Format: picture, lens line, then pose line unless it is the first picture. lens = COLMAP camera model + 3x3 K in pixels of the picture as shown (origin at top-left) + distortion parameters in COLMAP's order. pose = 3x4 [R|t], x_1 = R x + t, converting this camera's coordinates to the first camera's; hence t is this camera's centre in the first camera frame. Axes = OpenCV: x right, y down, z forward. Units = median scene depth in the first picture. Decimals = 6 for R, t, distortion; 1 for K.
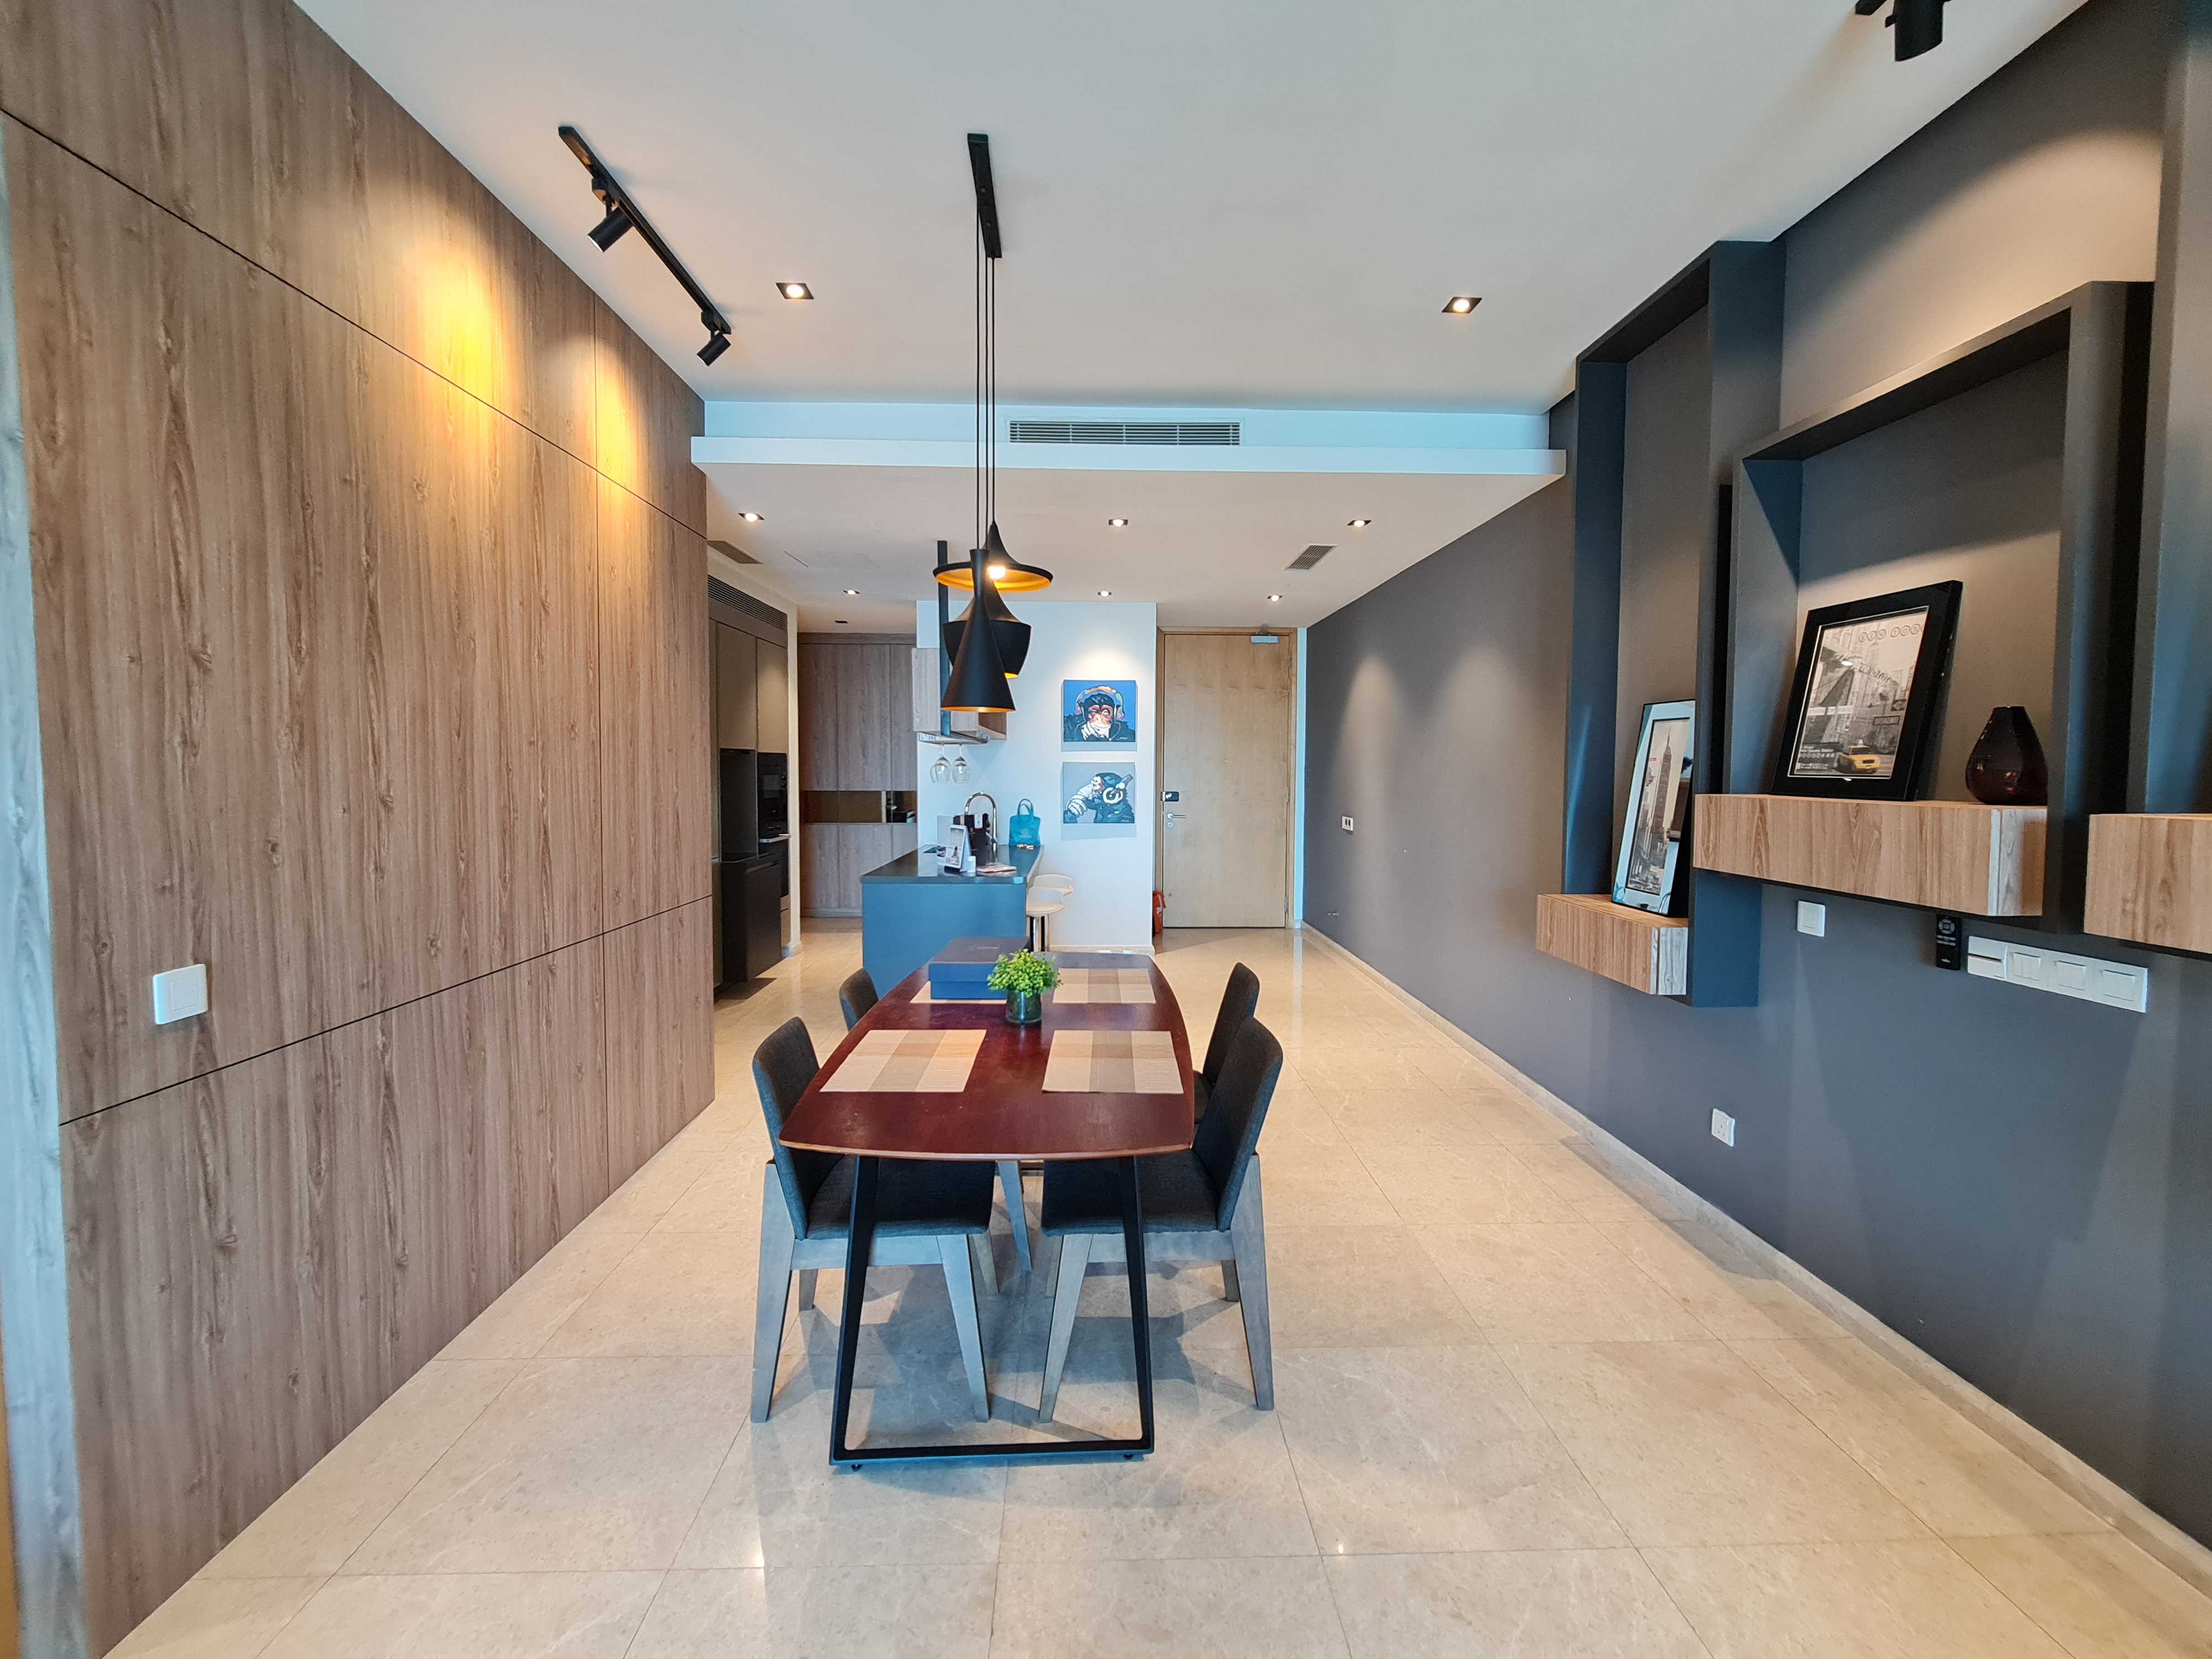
lens RADIAL K [[901.4, 0, 1106.8], [0, 901.4, 807.0], [0, 0, 1]] dist [-0.002734, 0.000798]
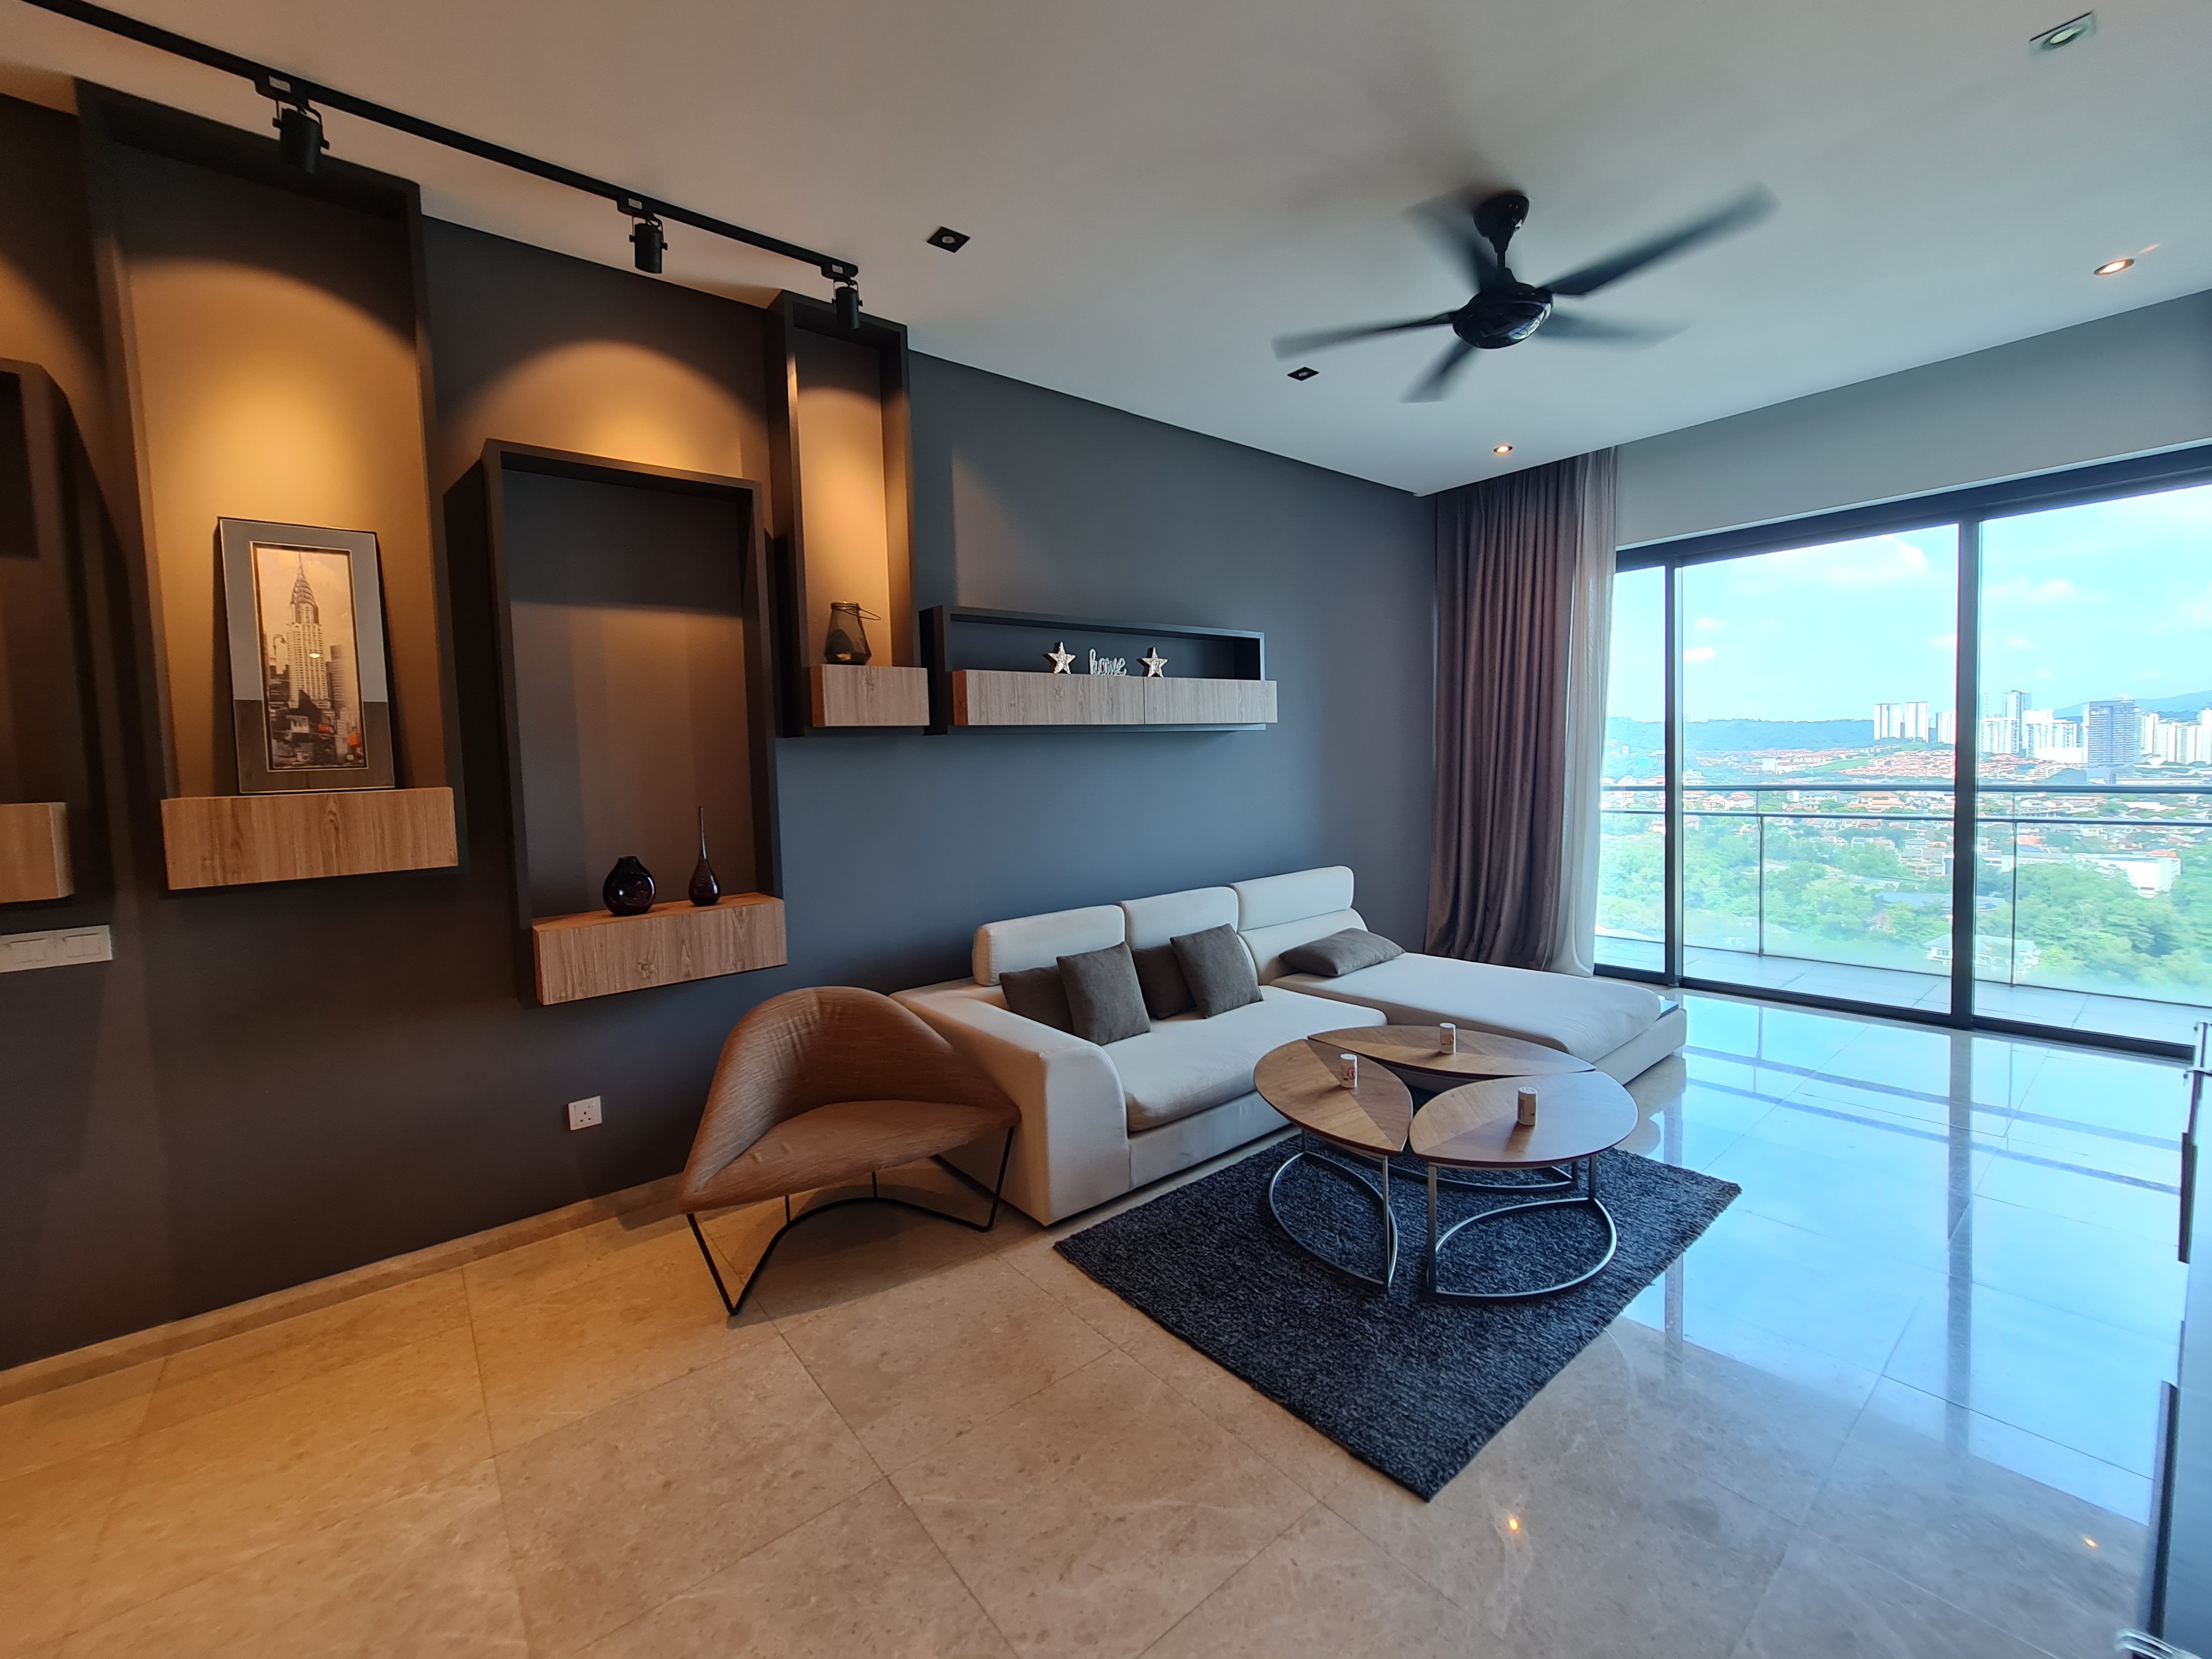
lens RADIAL K [[904.8, 0, 1109.1], [0, 904.8, 804.6], [0, 0, 1]] dist [-0.001534, 0.000625]
pose [[-0.606192, -0.027909, 0.794829, -0.580932], [0.067527, 0.993969, 0.086402, -0.004203], [-0.792446, 0.106049, -0.600652, 0.501978]]
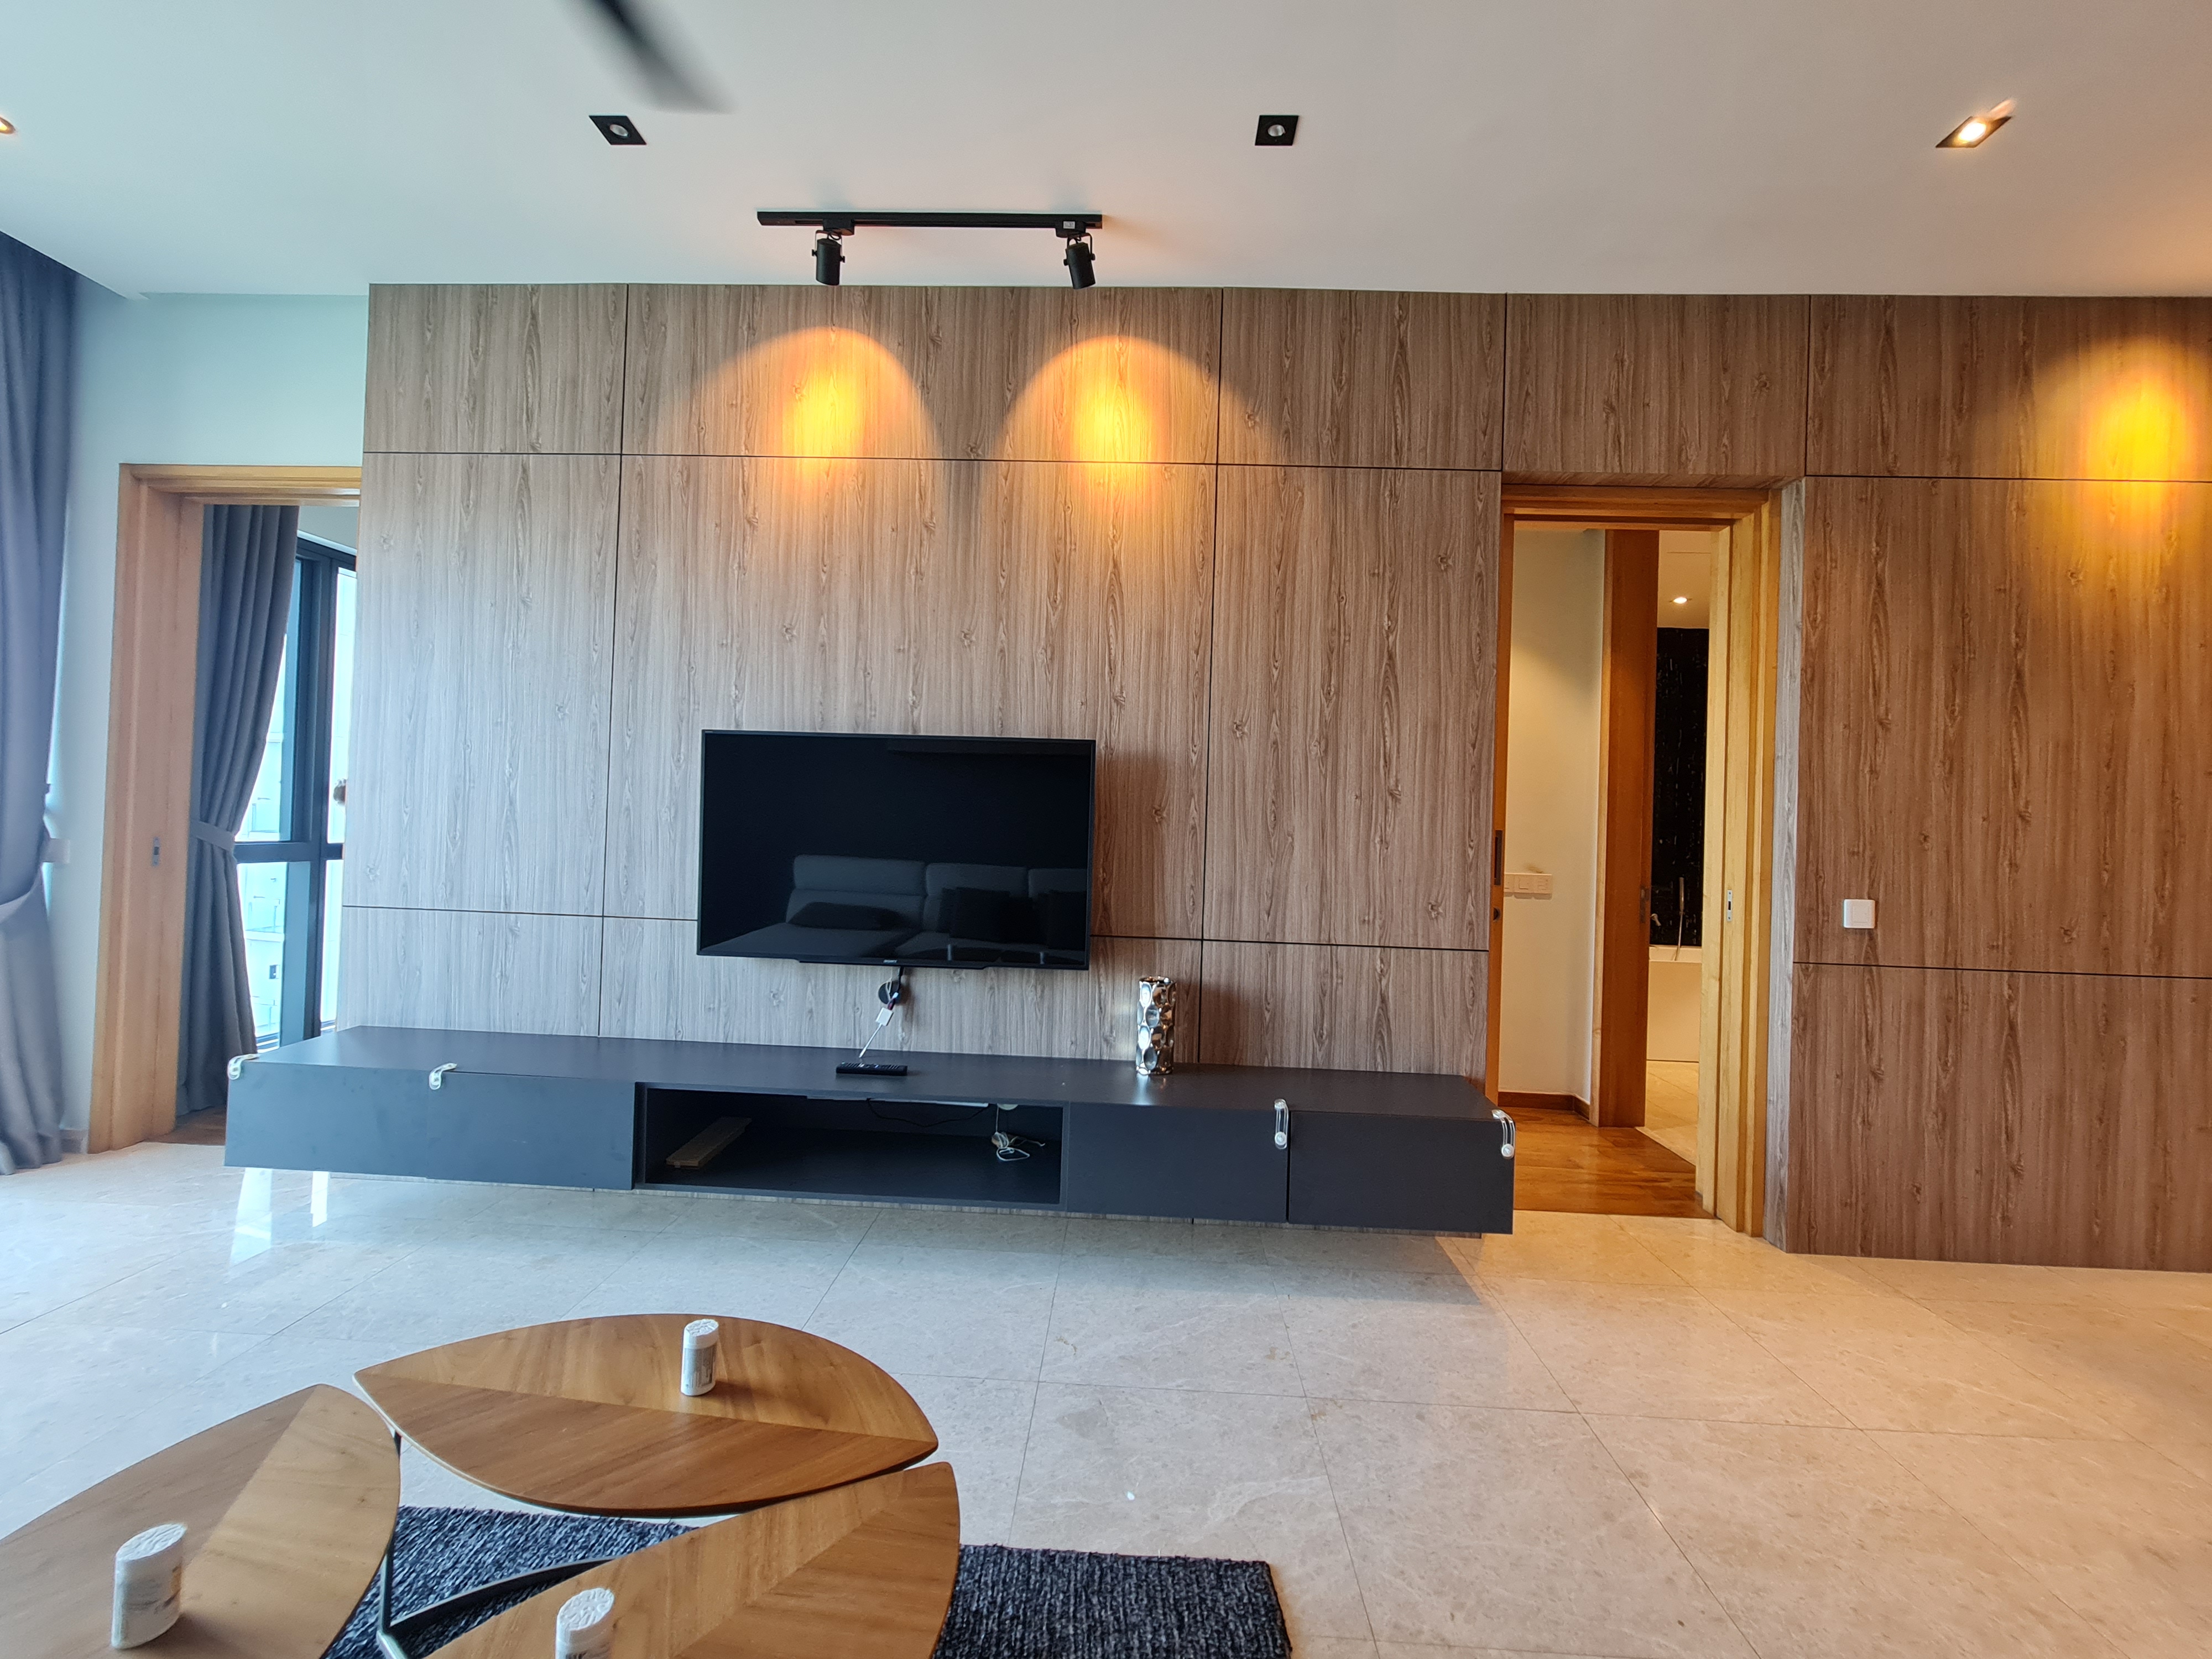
lens RADIAL K [[901.4, 0, 1106.8], [0, 901.4, 807.0], [0, 0, 1]] dist [-0.002734, 0.000798]
pose [[-0.067784, -0.019980, -0.997500, 0.615067], [-0.081239, 0.996590, -0.014441, 0.107893], [0.994387, 0.080057, -0.069176, -0.263498]]
